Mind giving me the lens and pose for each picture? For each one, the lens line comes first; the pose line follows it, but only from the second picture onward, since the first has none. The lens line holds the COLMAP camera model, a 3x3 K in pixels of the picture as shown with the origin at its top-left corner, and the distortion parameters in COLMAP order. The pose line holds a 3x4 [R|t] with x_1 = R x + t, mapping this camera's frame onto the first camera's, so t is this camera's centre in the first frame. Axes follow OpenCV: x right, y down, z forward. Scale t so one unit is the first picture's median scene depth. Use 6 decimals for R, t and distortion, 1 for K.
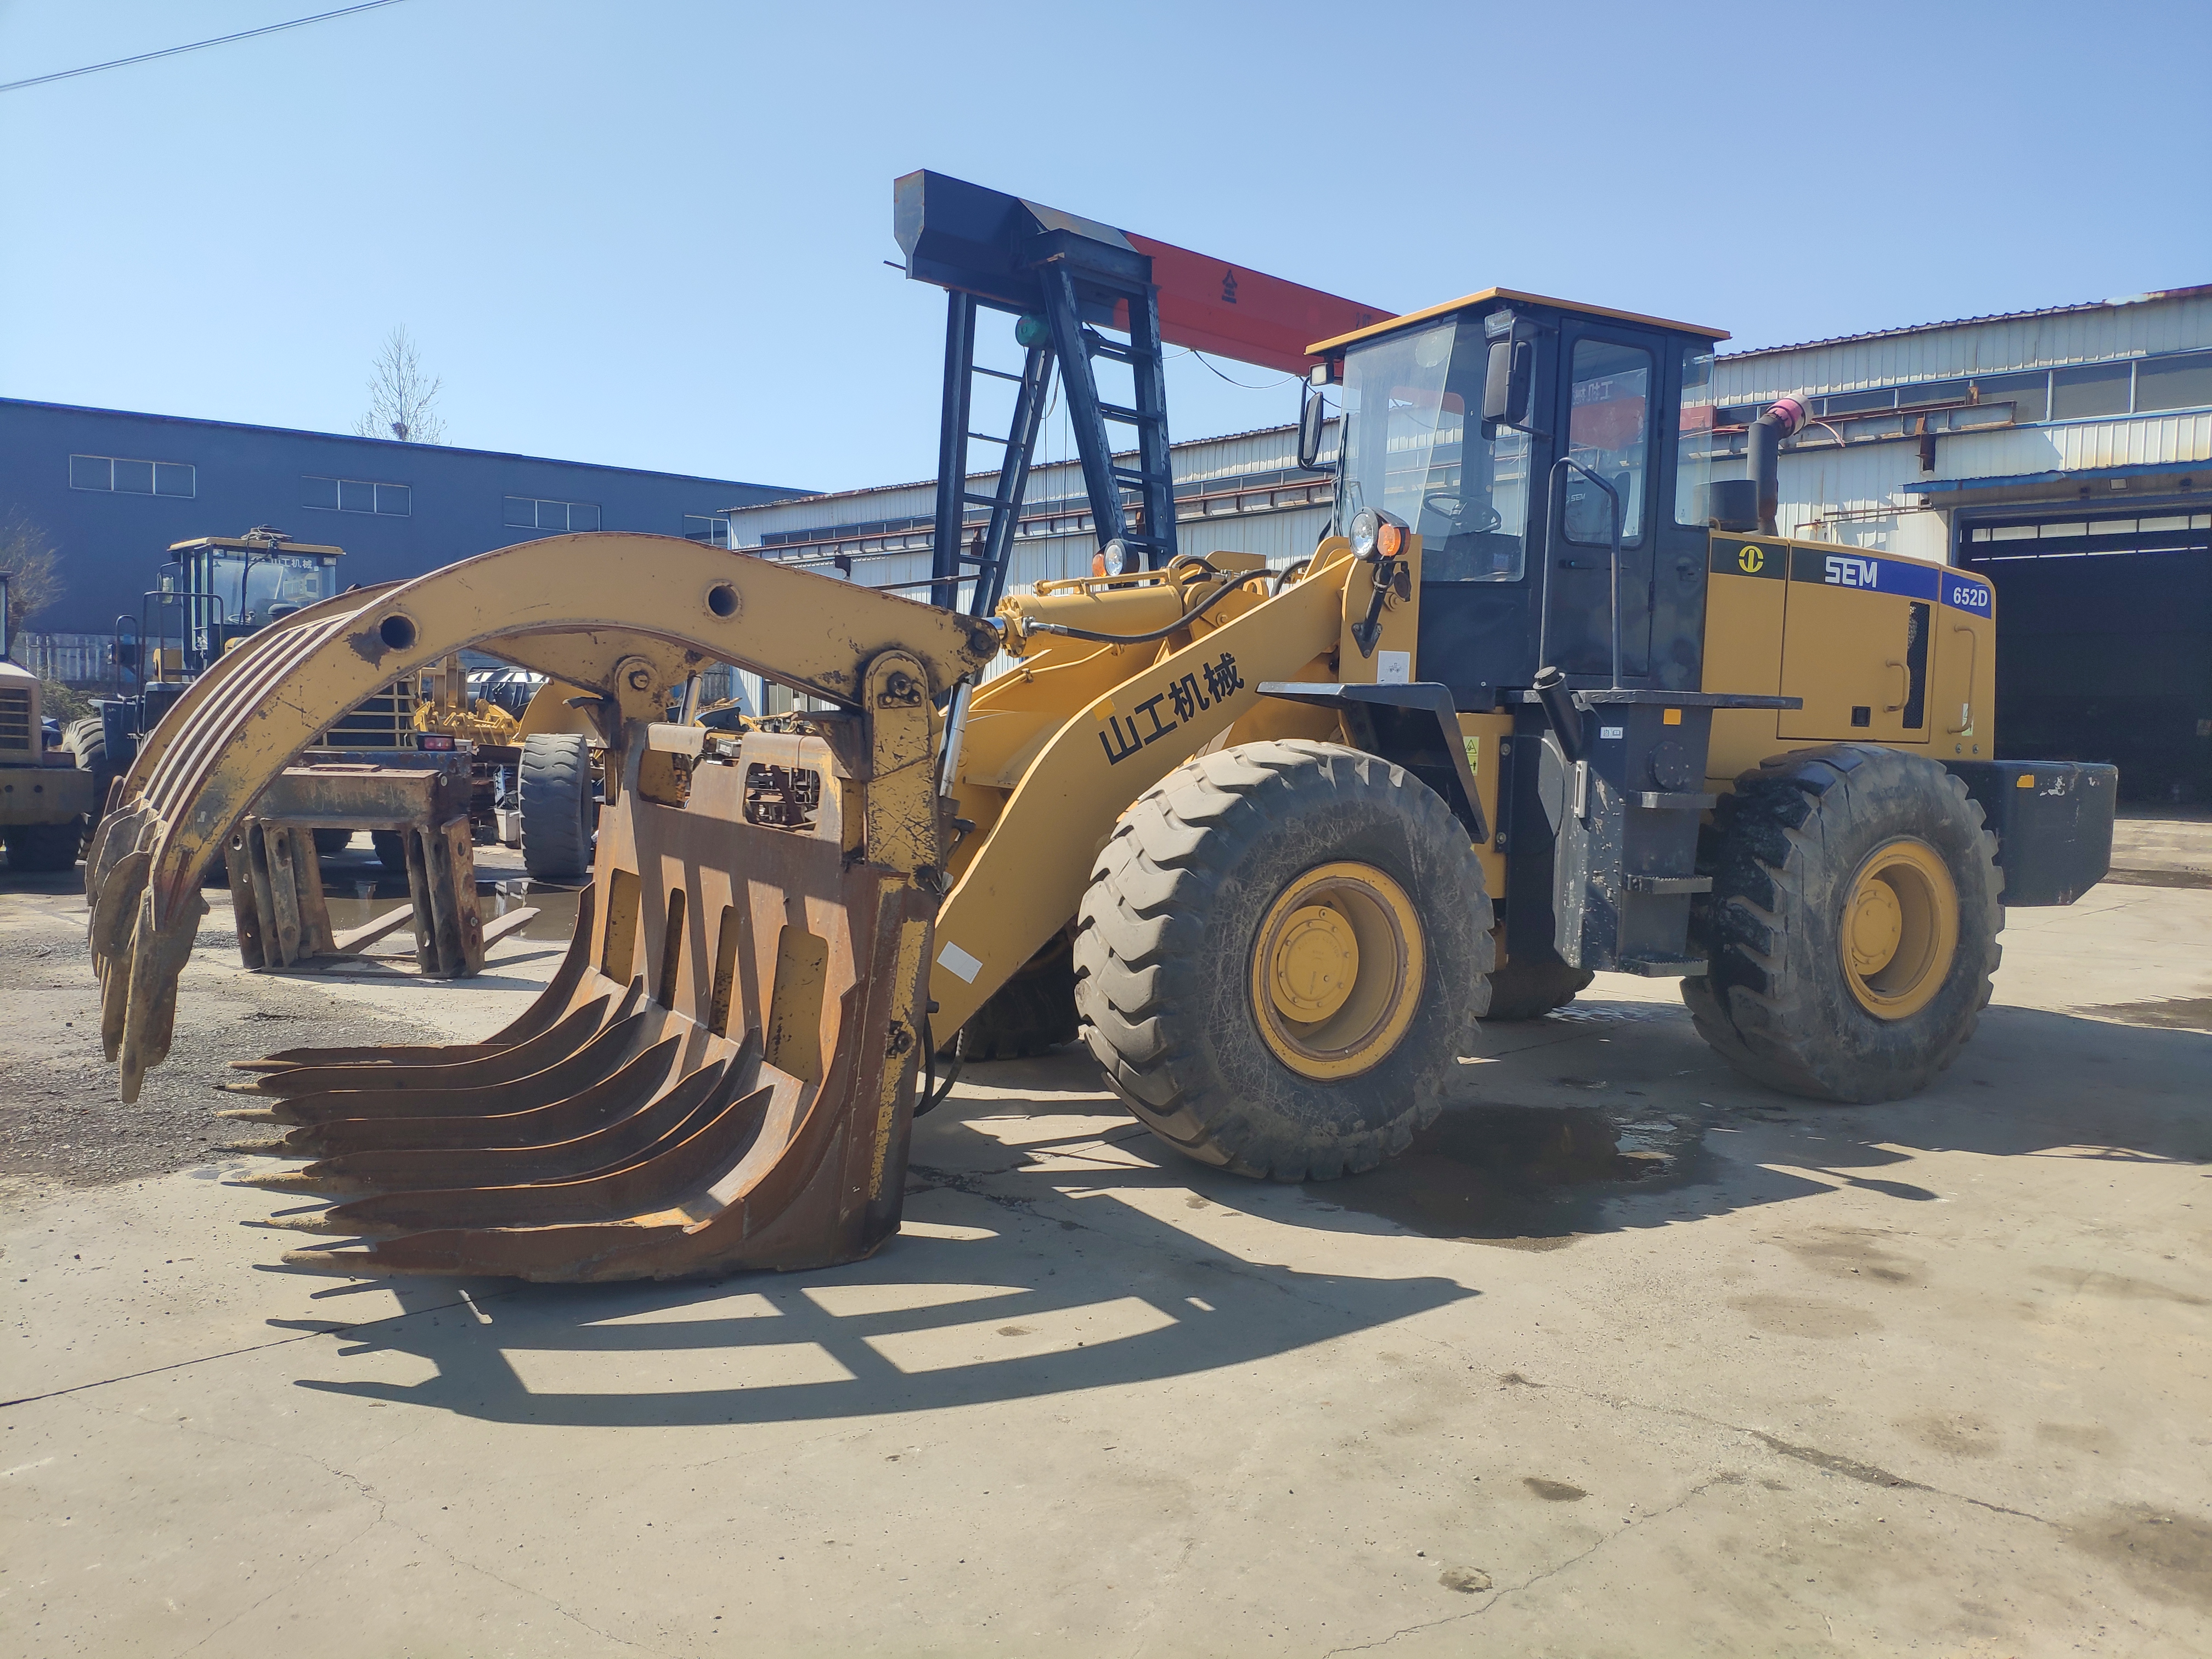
lens RADIAL K [[1703.0, 0, 1106.2], [0, 1703.0, 860.1], [0, 0, 1]] dist [0.034281, -0.081445]
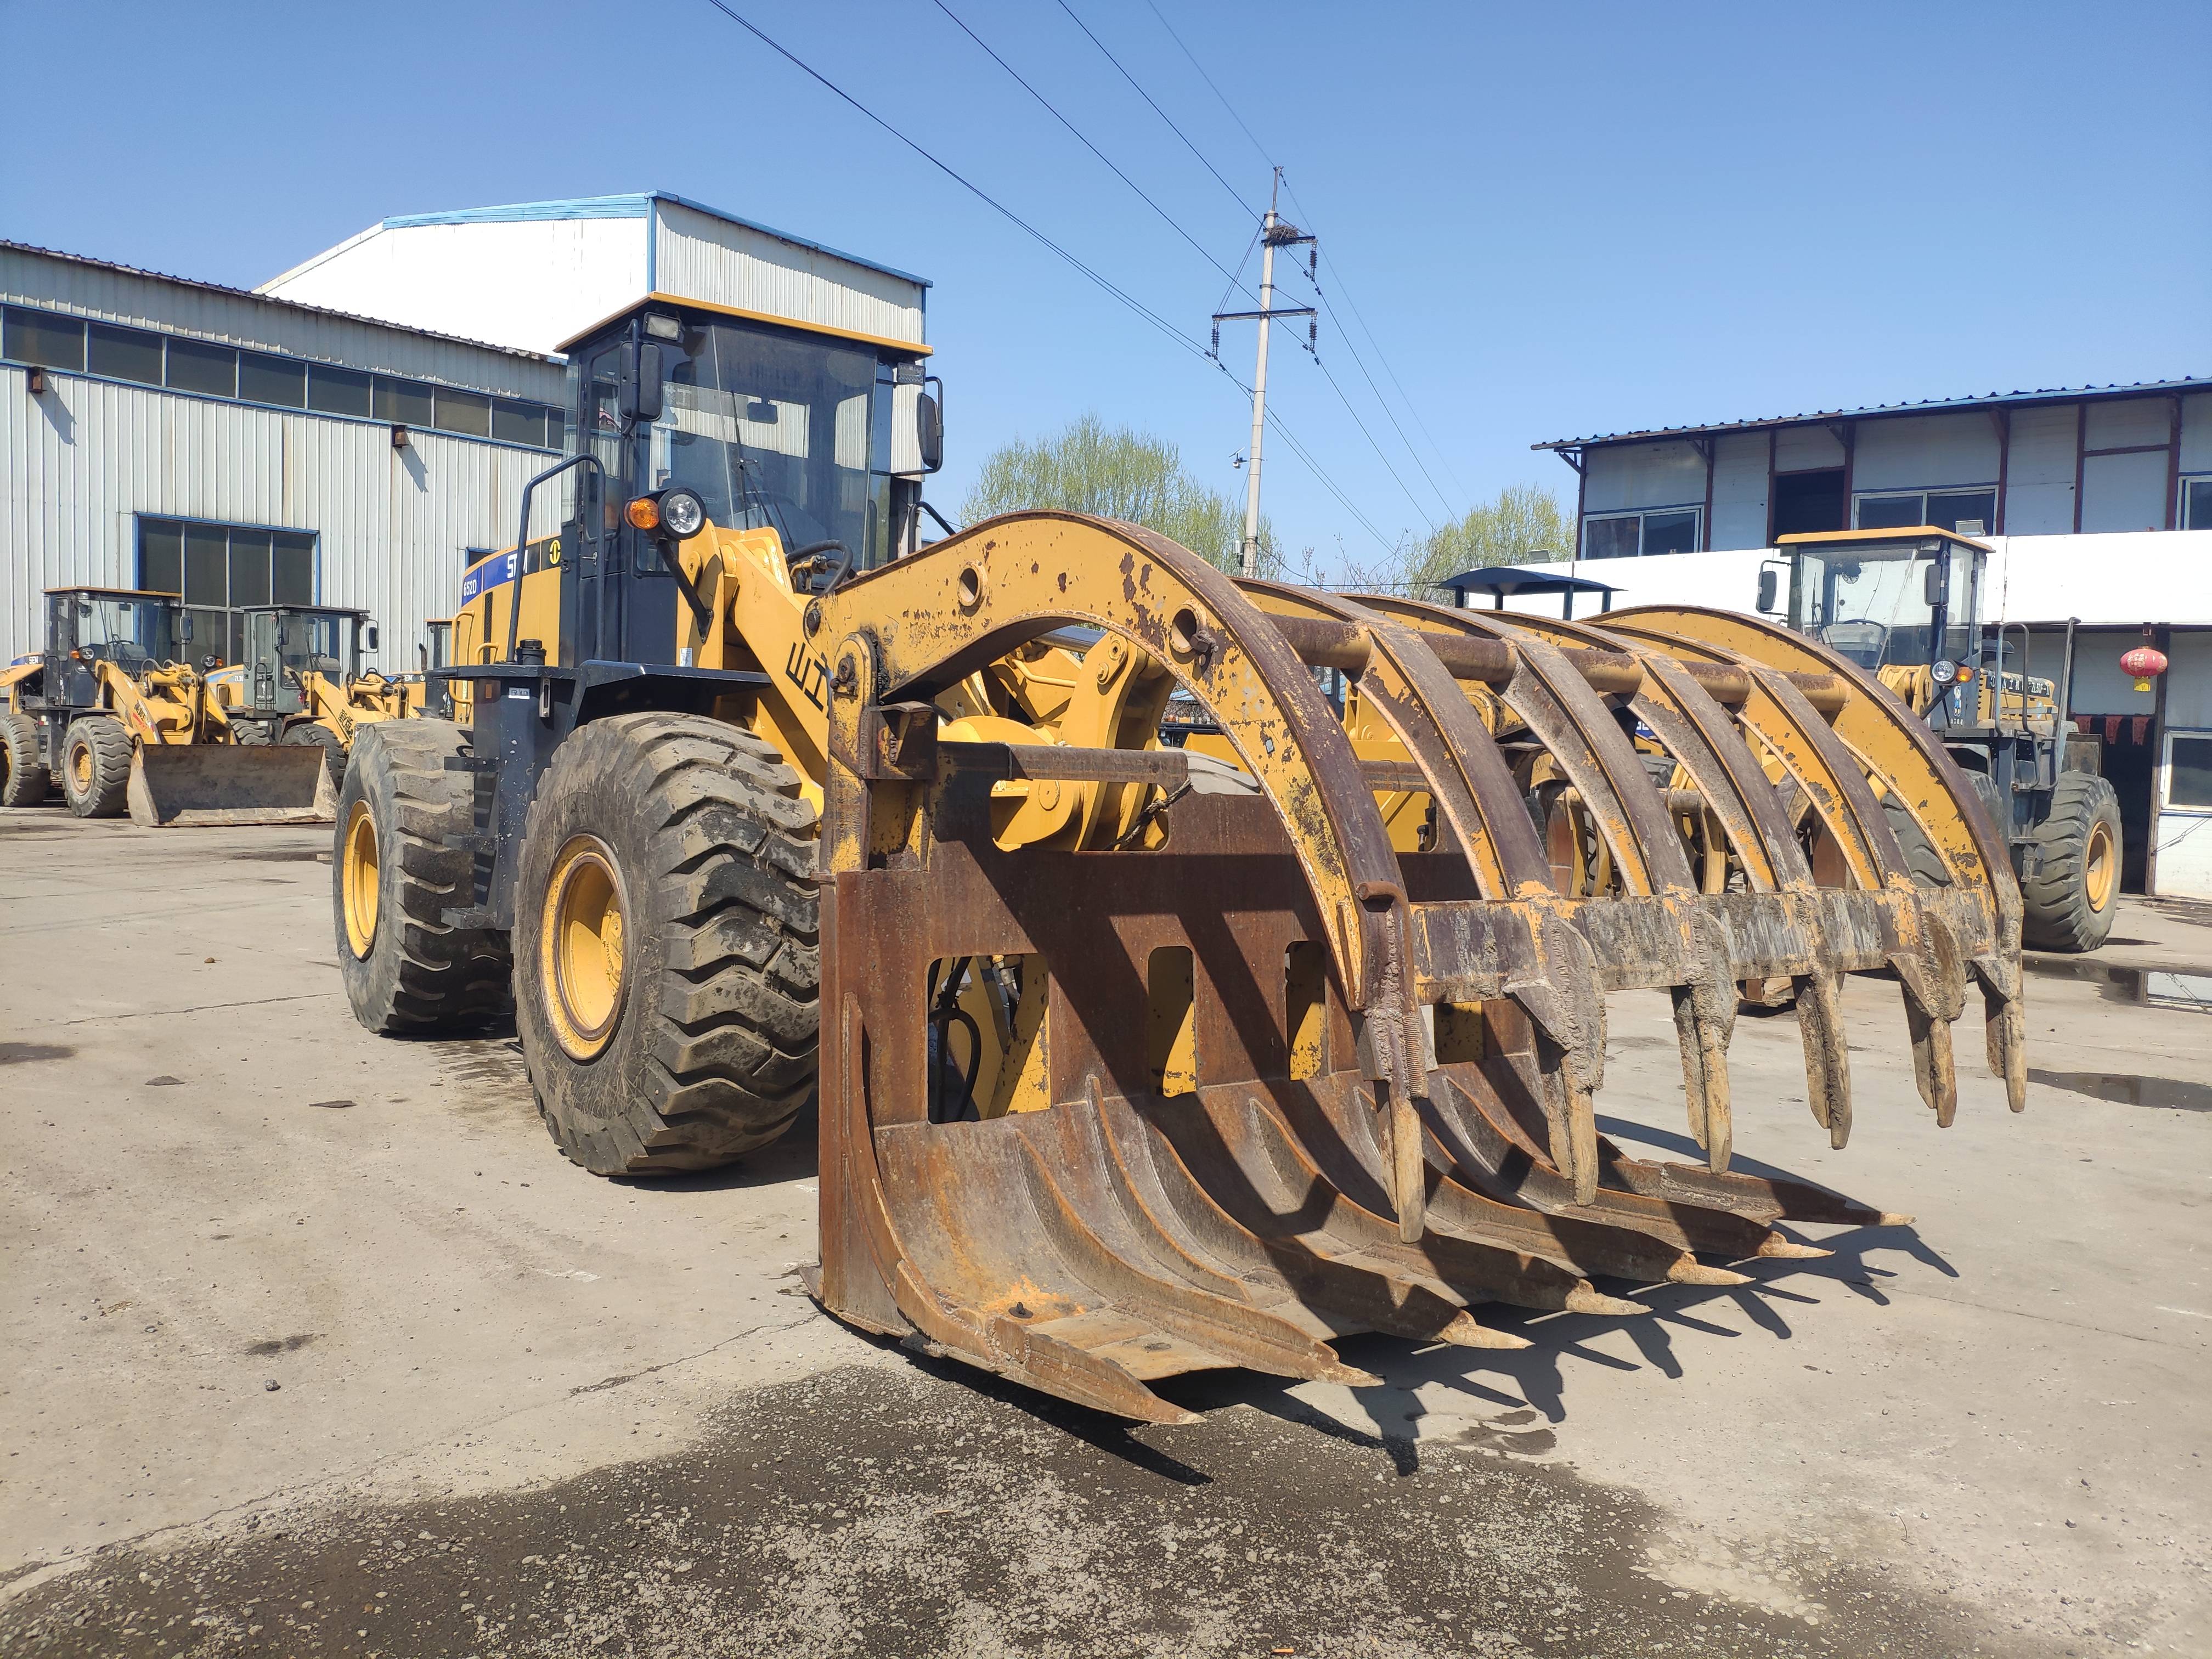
lens RADIAL K [[1686.2, 0, 1108.7], [0, 1686.2, 854.6], [0, 0, 1]] dist [0.113885, -0.244038]
pose [[-0.121933, -0.088455, 0.988589, -0.359432], [0.039084, 0.994820, 0.093833, -0.036228], [-0.991769, 0.050080, -0.117844, 0.384900]]
